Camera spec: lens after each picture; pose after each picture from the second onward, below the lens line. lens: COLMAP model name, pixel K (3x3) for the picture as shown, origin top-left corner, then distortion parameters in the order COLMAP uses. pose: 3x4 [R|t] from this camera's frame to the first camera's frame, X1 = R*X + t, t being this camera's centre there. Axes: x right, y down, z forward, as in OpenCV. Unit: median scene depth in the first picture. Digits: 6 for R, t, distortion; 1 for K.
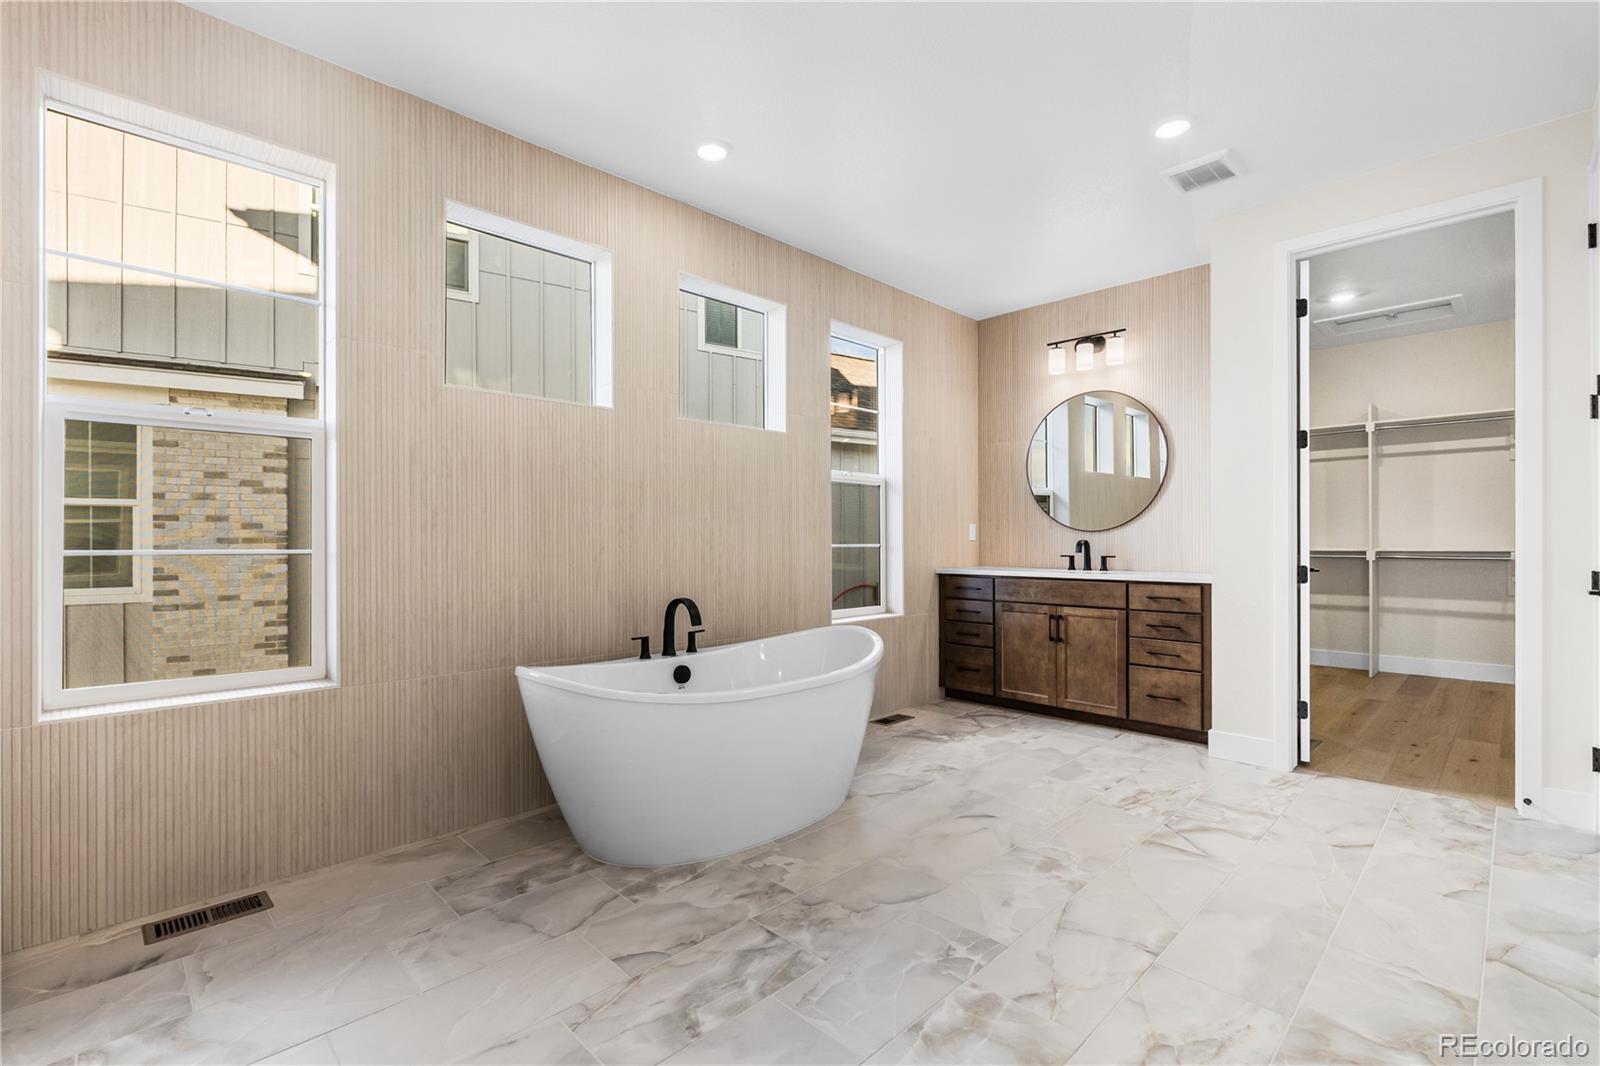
lens RADIAL K [[733.7, 0, 800.0], [0, 733.7, 533.0], [0, 0, 1]] dist [-0.001296, 0.000090]
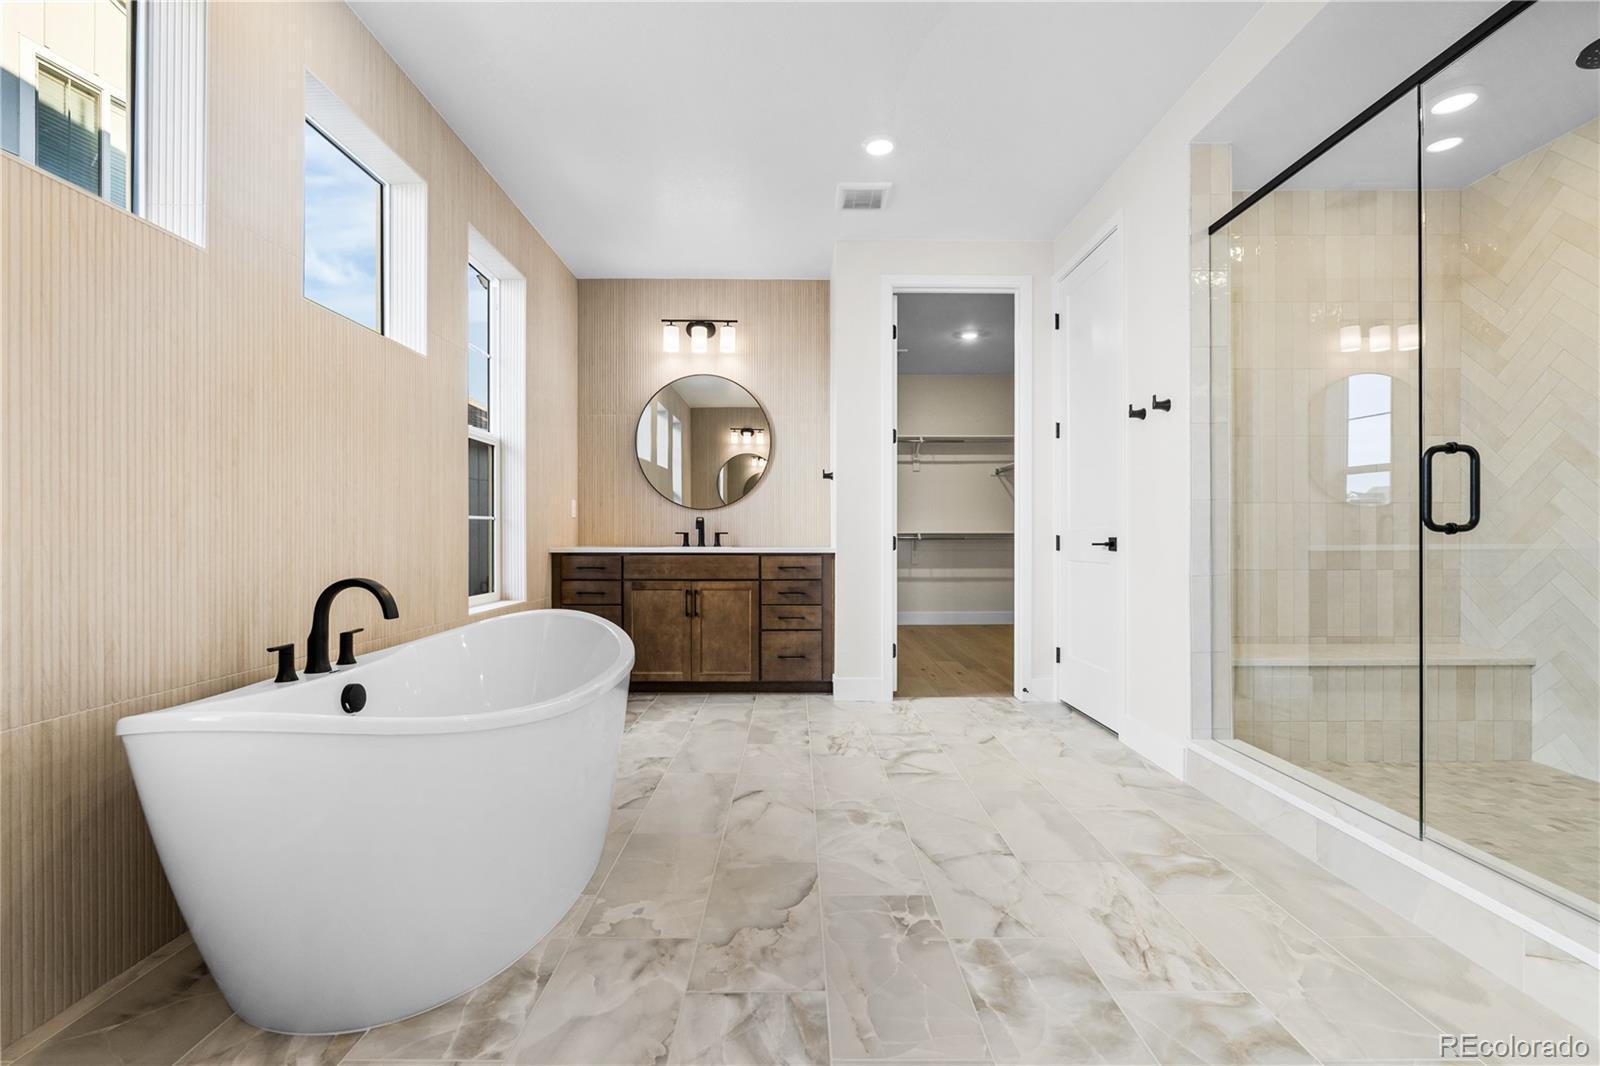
lens RADIAL K [[715.1, 0, 799.3], [0, 715.1, 535.1], [0, 0, 1]] dist [-0.002634, -0.000101]
pose [[0.686926, 0.006513, 0.726698, -0.304863], [-0.008655, 0.999962, -0.000782, 0.042384], [-0.726675, -0.005752, 0.686957, 0.258733]]
